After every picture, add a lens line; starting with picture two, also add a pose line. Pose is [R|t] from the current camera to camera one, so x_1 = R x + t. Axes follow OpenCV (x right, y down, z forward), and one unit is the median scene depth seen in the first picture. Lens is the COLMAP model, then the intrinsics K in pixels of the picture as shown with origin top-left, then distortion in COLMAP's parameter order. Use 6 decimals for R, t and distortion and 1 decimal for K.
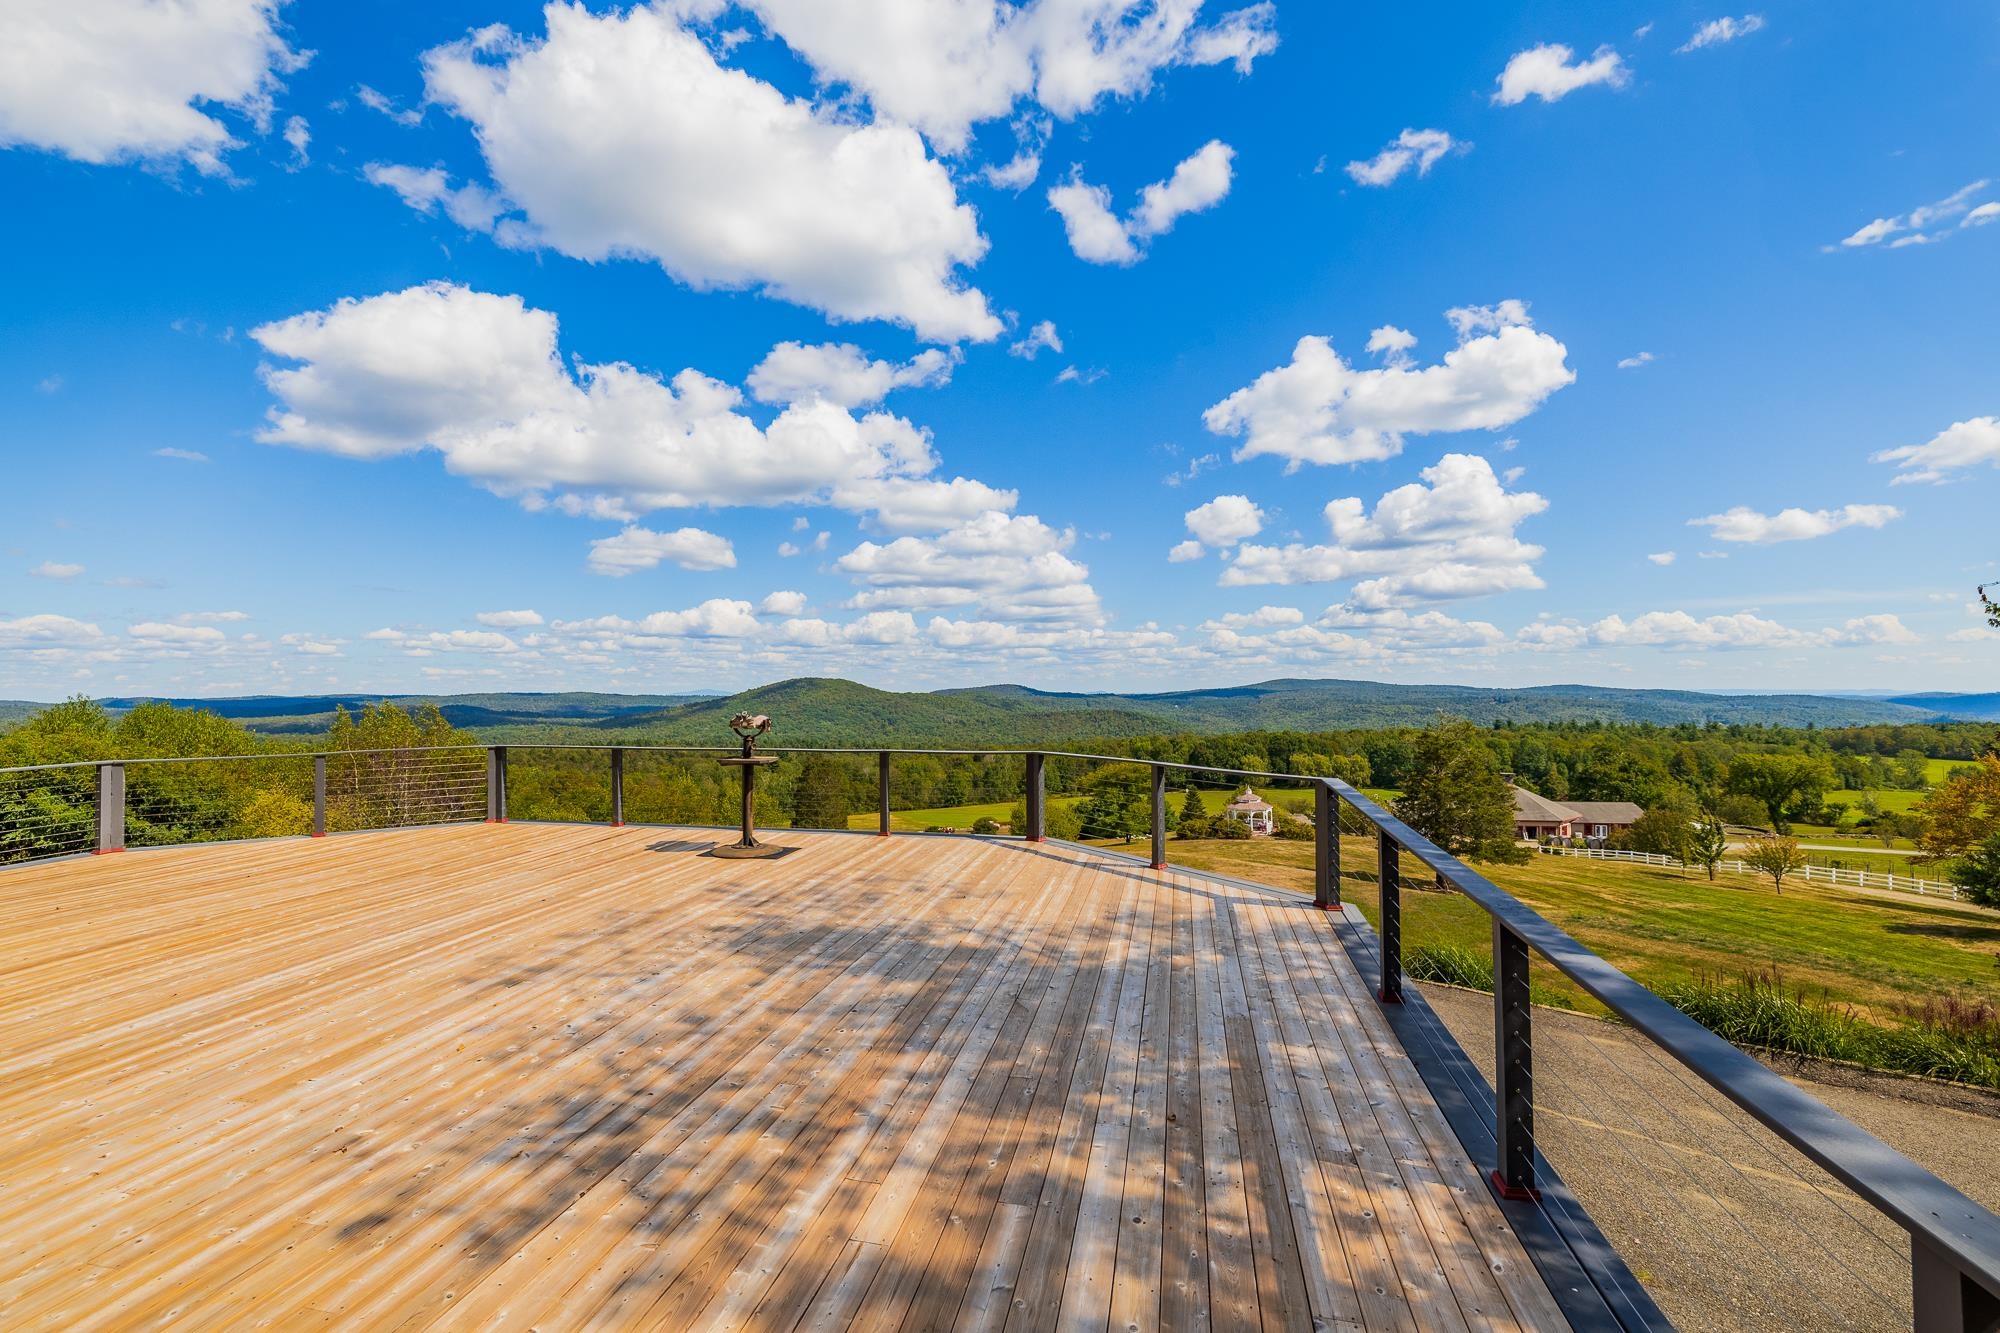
lens RADIAL K [[866.8, 0, 1000.9], [0, 866.8, 681.2], [0, 0, 1]] dist [0.001743, -0.001270]
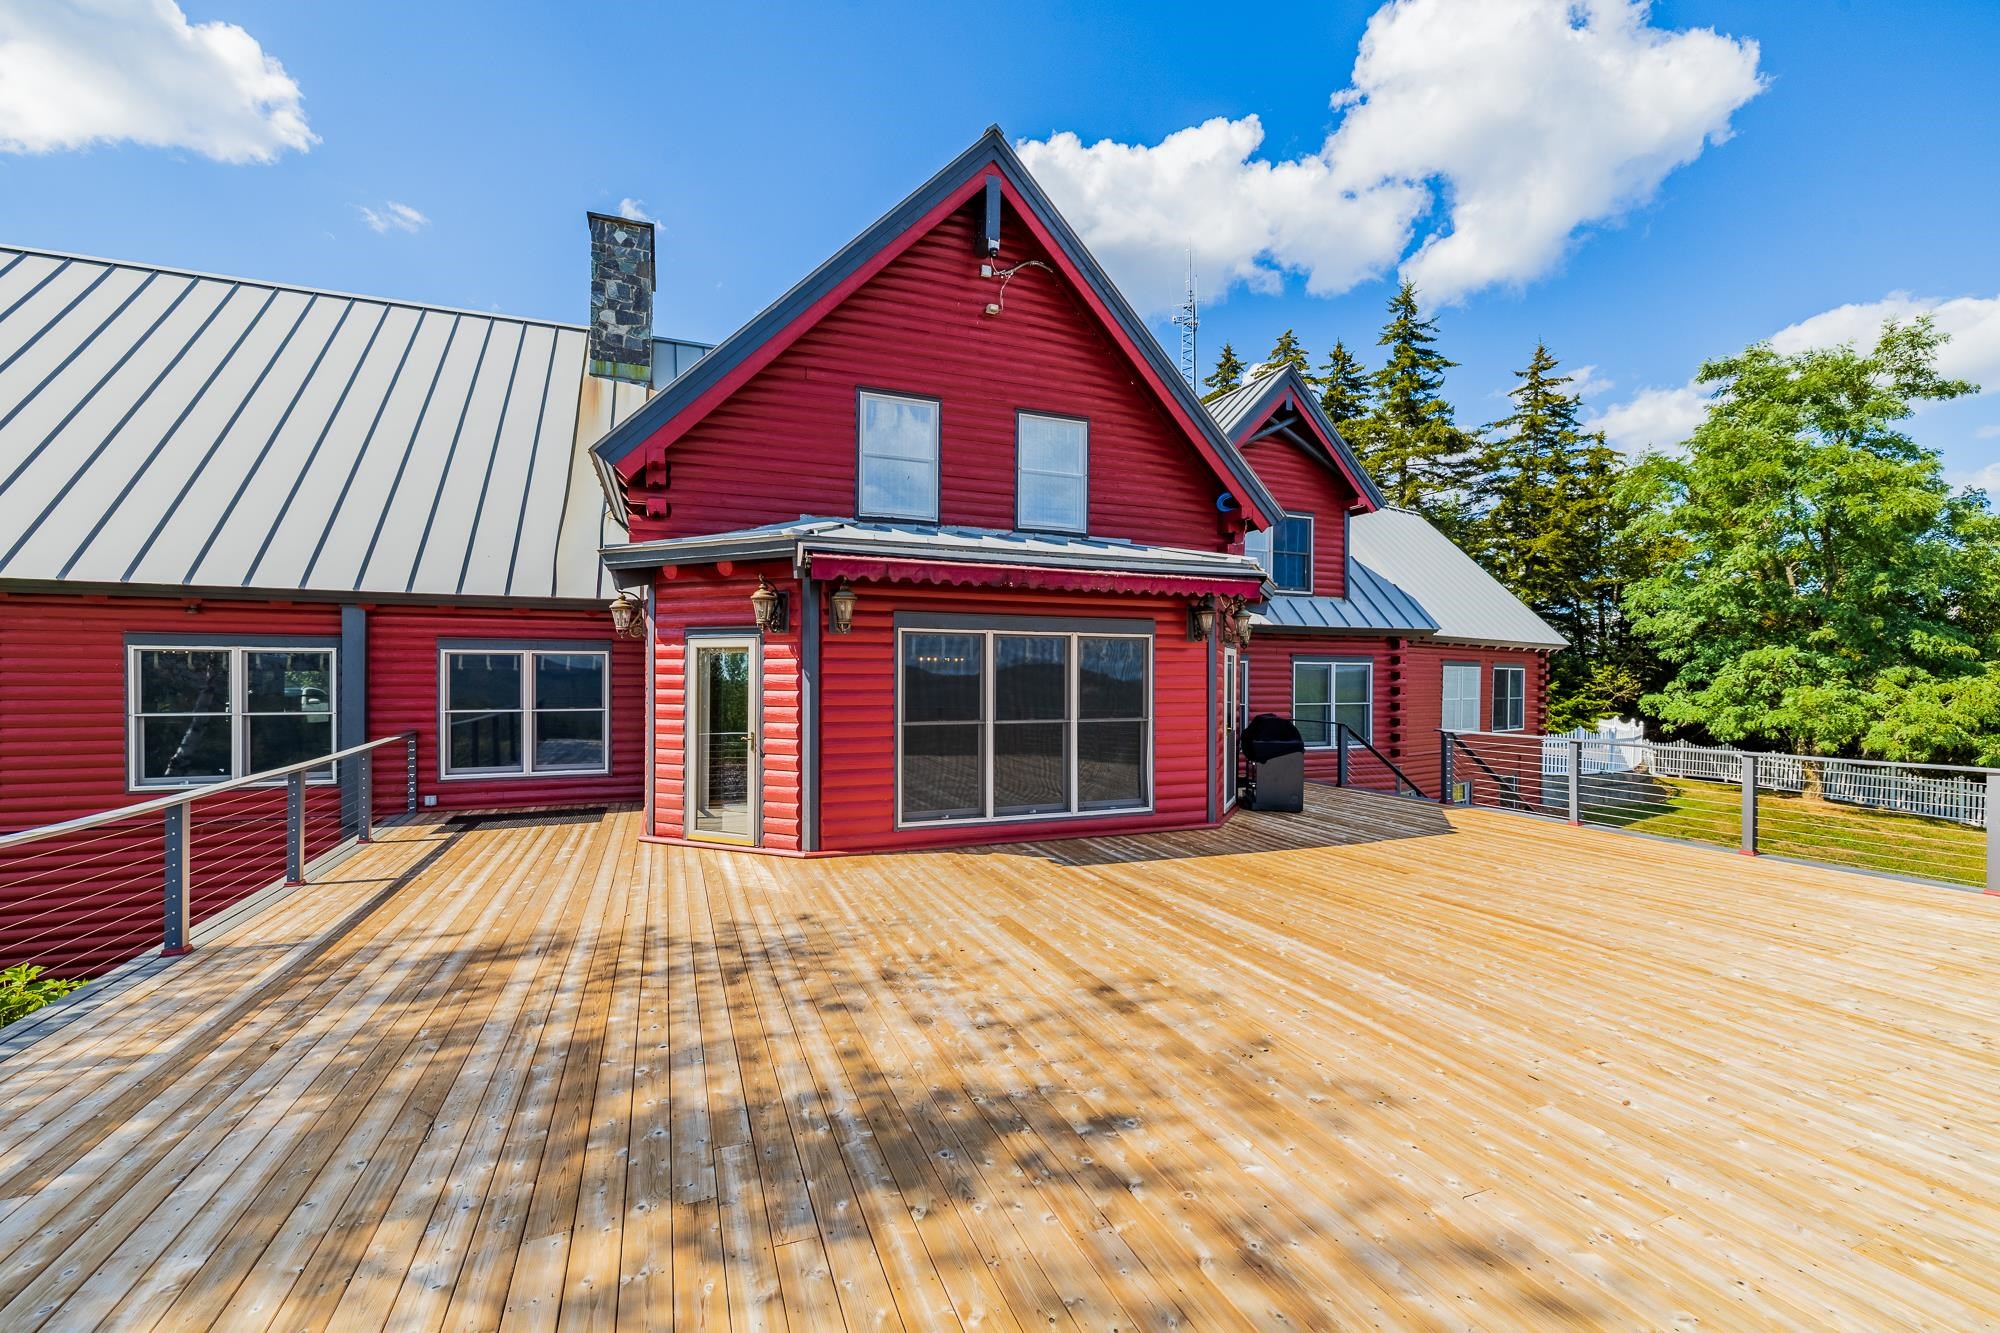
lens RADIAL K [[866.8, 0, 1003.5], [0, 866.8, 668.3], [0, 0, 1]] dist [0.001743, -0.001270]
pose [[-0.830690, 0.003828, -0.556721, 0.008177], [0.004222, 0.999991, 0.000577, 0.004085], [0.556718, -0.001871, -0.830699, 0.662312]]
